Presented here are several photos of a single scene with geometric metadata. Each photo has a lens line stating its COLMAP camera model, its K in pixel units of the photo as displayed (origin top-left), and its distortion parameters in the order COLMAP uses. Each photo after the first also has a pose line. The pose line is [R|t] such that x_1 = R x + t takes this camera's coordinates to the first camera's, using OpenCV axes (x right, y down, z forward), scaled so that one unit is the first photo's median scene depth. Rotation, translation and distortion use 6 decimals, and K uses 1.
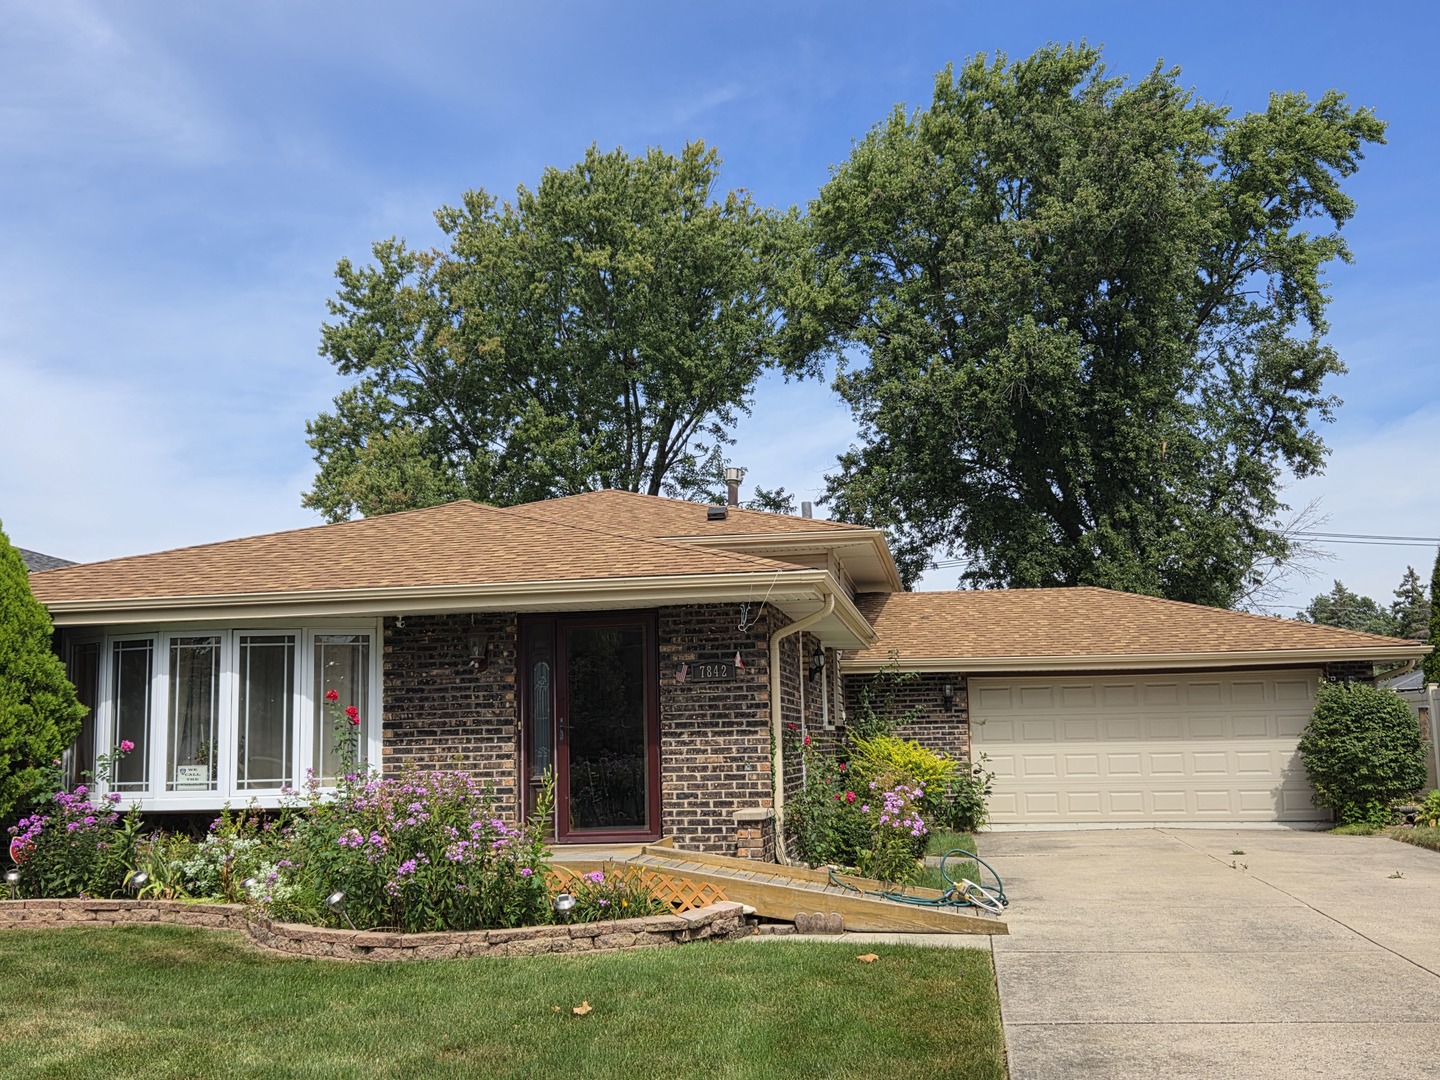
lens RADIAL K [[1532.5, 0, 719.4], [0, 1532.5, 517.6], [0, 0, 1]] dist [0.107963, -0.179742]
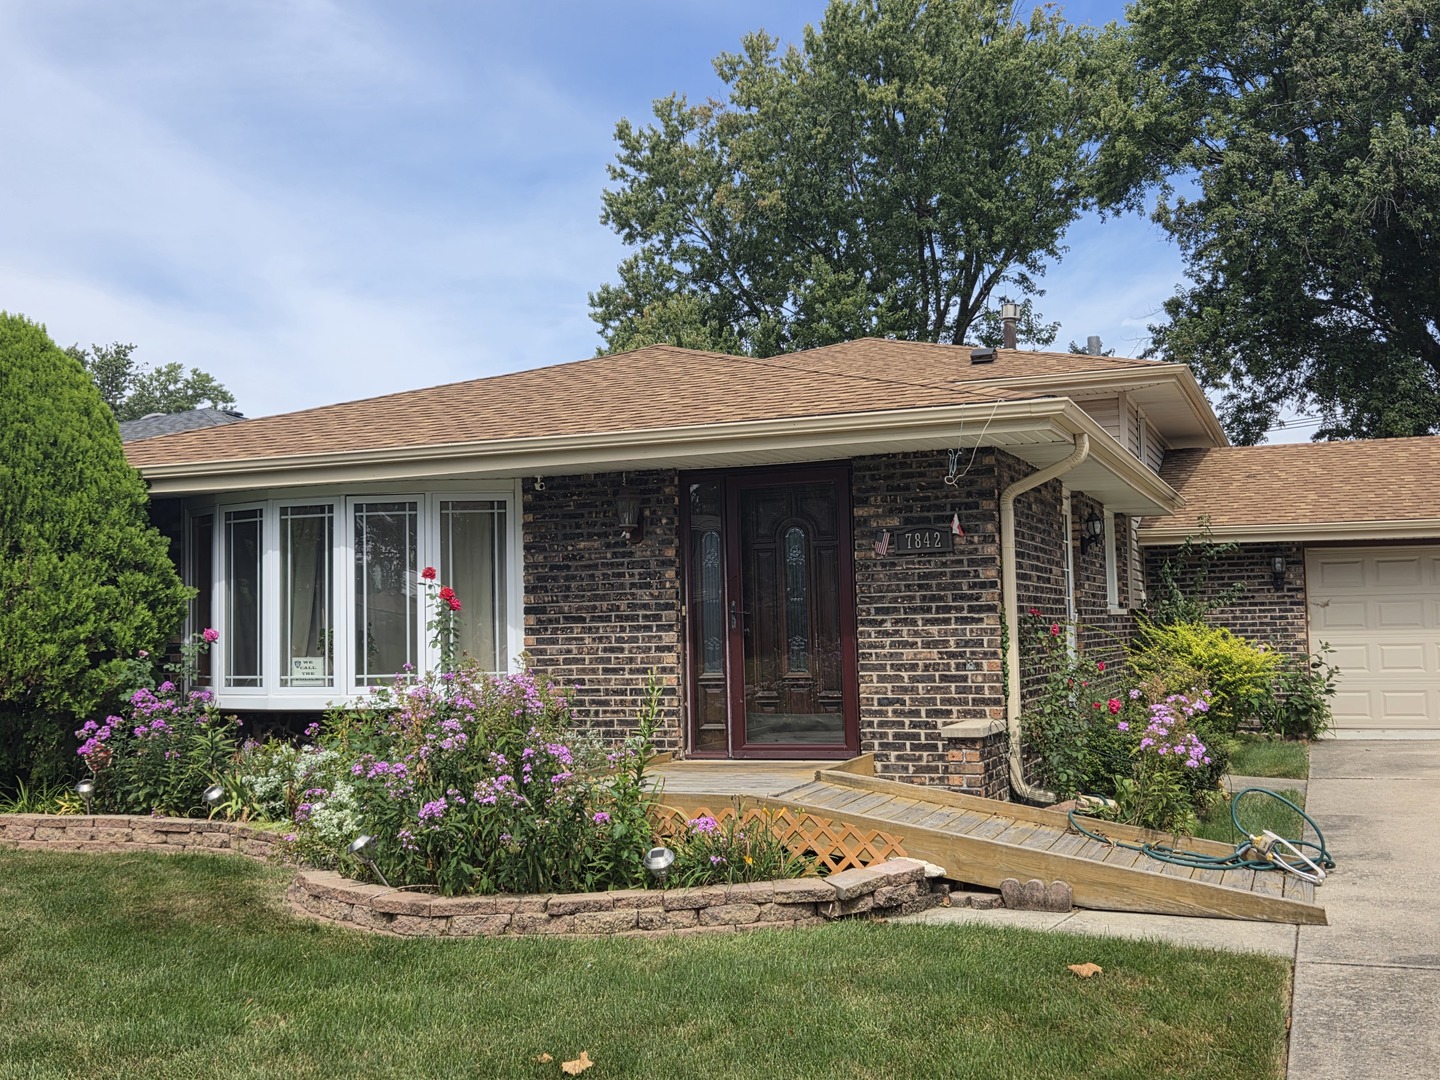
lens RADIAL K [[1532.5, 0, 719.4], [0, 1532.5, 517.6], [0, 0, 1]] dist [0.107963, -0.179742]
pose [[0.976168, -0.014868, -0.216508, 0.060007], [0.031657, 0.996735, 0.074282, 0.028619], [0.214697, -0.079366, 0.973451, 0.233278]]
